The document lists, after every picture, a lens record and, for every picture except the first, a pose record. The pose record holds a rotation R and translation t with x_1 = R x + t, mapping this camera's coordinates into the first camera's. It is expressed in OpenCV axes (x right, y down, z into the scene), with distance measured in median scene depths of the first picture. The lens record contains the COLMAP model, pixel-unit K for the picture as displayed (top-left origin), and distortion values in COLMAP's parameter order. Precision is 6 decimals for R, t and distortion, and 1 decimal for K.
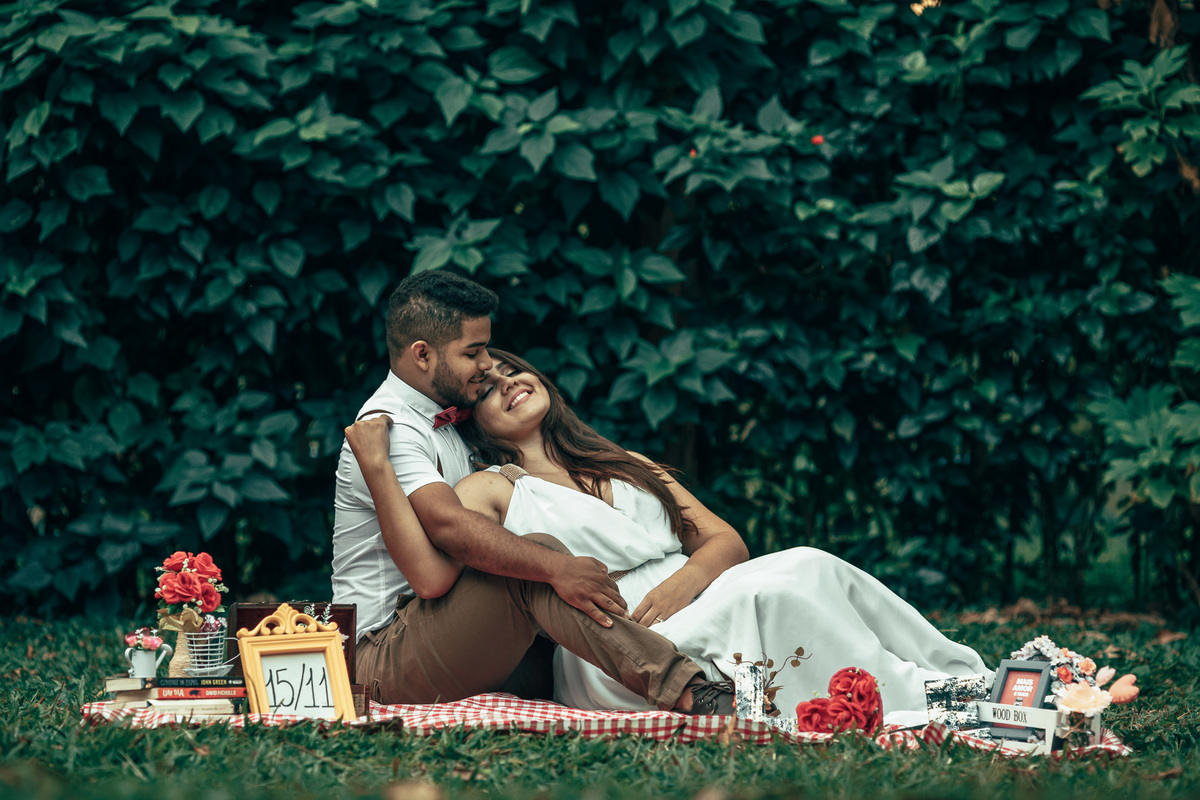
lens RADIAL K [[4610.4, 0, 592.2], [0, 4610.4, 396.8], [0, 0, 1]] dist [0.820434, 0.000000]
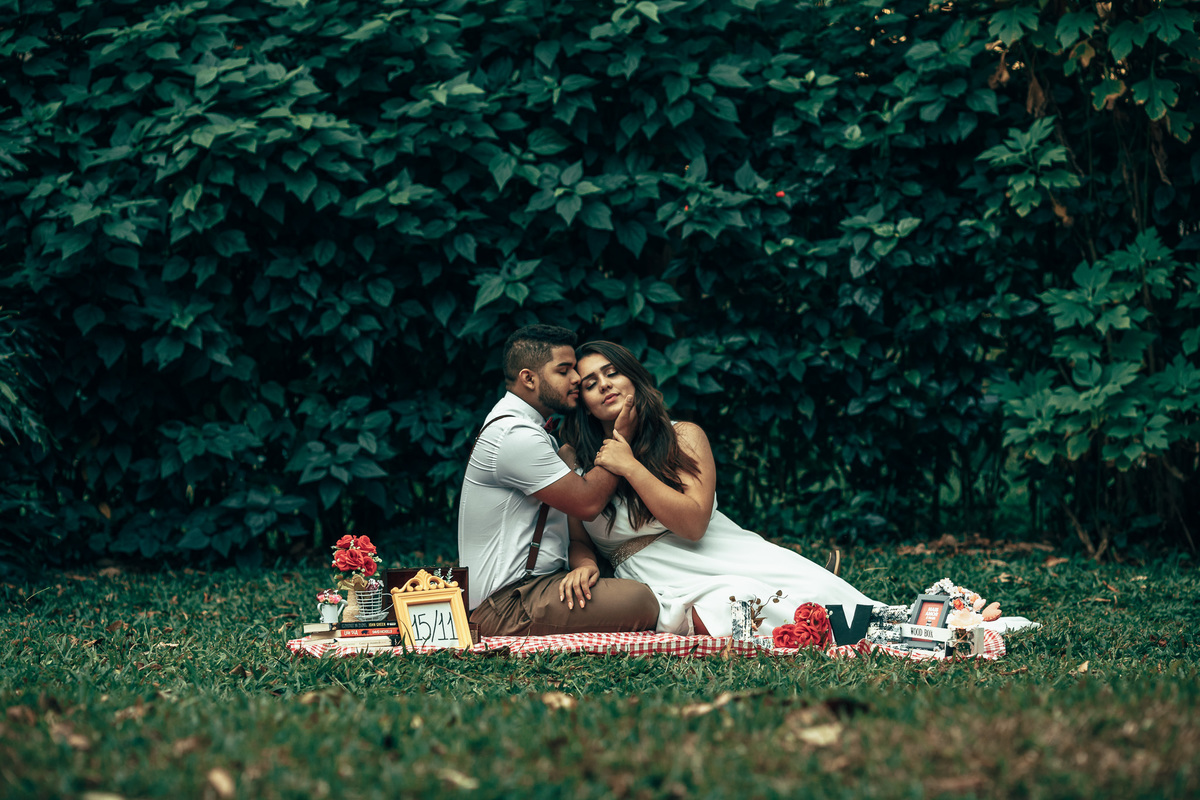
lens RADIAL K [[4610.4, 0, 611.9], [0, 4610.4, 399.7], [0, 0, 1]] dist [0.820434, 0.000000]
pose [[0.999537, -0.028307, 0.011144, -0.015747], [0.028027, 0.999306, 0.024517, -0.030334], [-0.011830, -0.024194, 0.999637, -0.319351]]
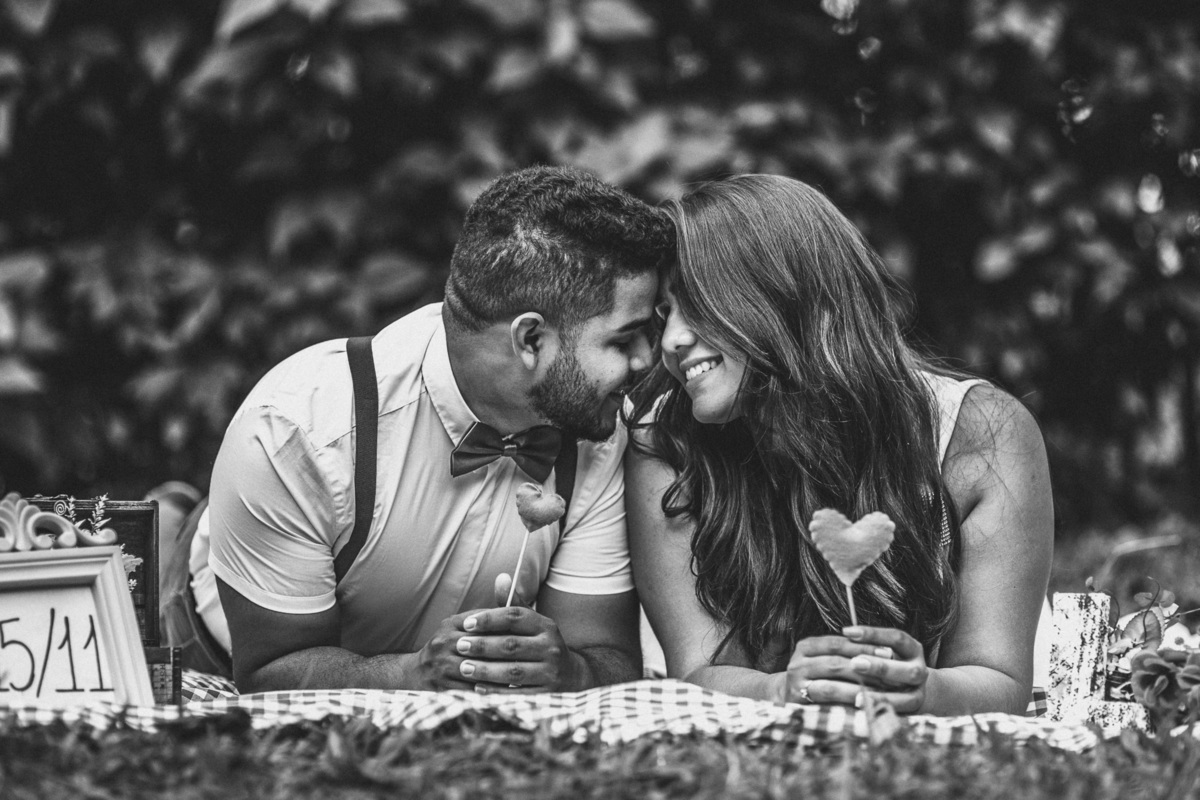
lens RADIAL K [[4610.4, 0, 570.9], [0, 4610.4, 398.3], [0, 0, 1]] dist [0.820434, 0.000000]
pose [[0.998955, -0.019923, 0.041140, -0.018826], [0.019988, 0.999800, -0.001183, 0.026469], [-0.041108, 0.002005, 0.999153, 0.353893]]
